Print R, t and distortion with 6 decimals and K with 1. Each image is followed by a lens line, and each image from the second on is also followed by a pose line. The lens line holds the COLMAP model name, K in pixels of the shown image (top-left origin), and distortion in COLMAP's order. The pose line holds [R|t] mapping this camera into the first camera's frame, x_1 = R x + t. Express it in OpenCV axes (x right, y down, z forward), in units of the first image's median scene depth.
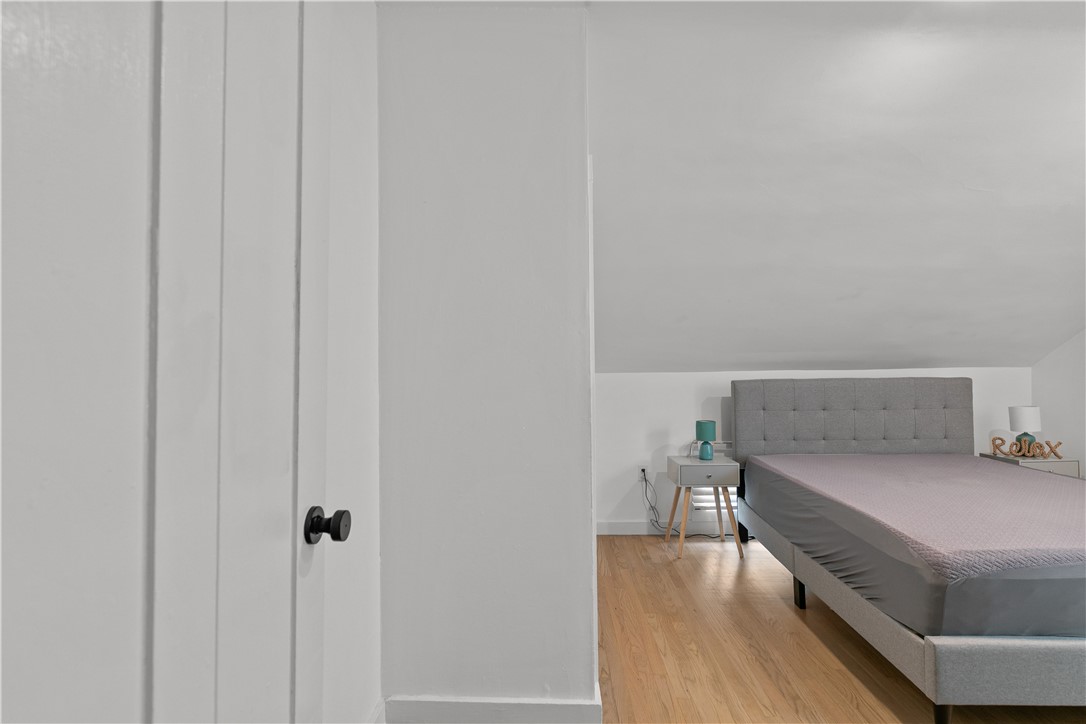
lens RADIAL K [[568.5, 0, 543.0], [0, 568.5, 362.0], [0, 0, 1]] dist [-0.001425, -0.000493]
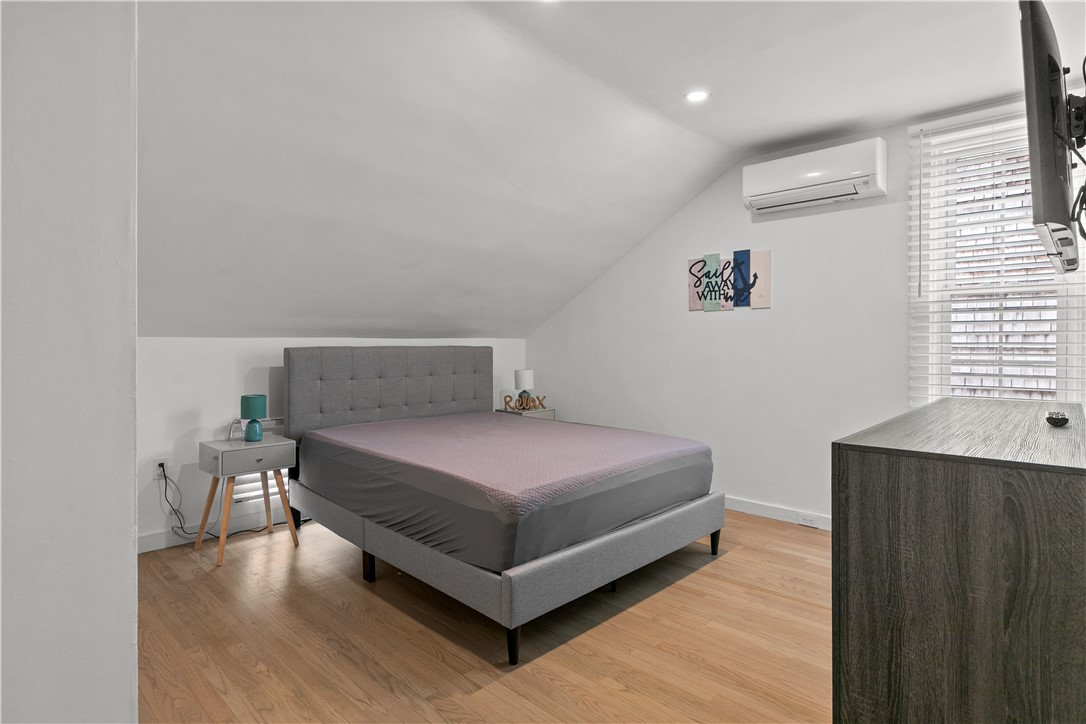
lens RADIAL K [[570.4, 0, 543.5], [0, 570.4, 350.8], [0, 0, 1]] dist [0.002808, 0.000181]
pose [[0.661409, 0.005742, 0.750004, -0.073300], [-0.019925, 0.999752, 0.009918, 0.023278], [-0.749761, -0.021504, 0.661359, 0.133094]]
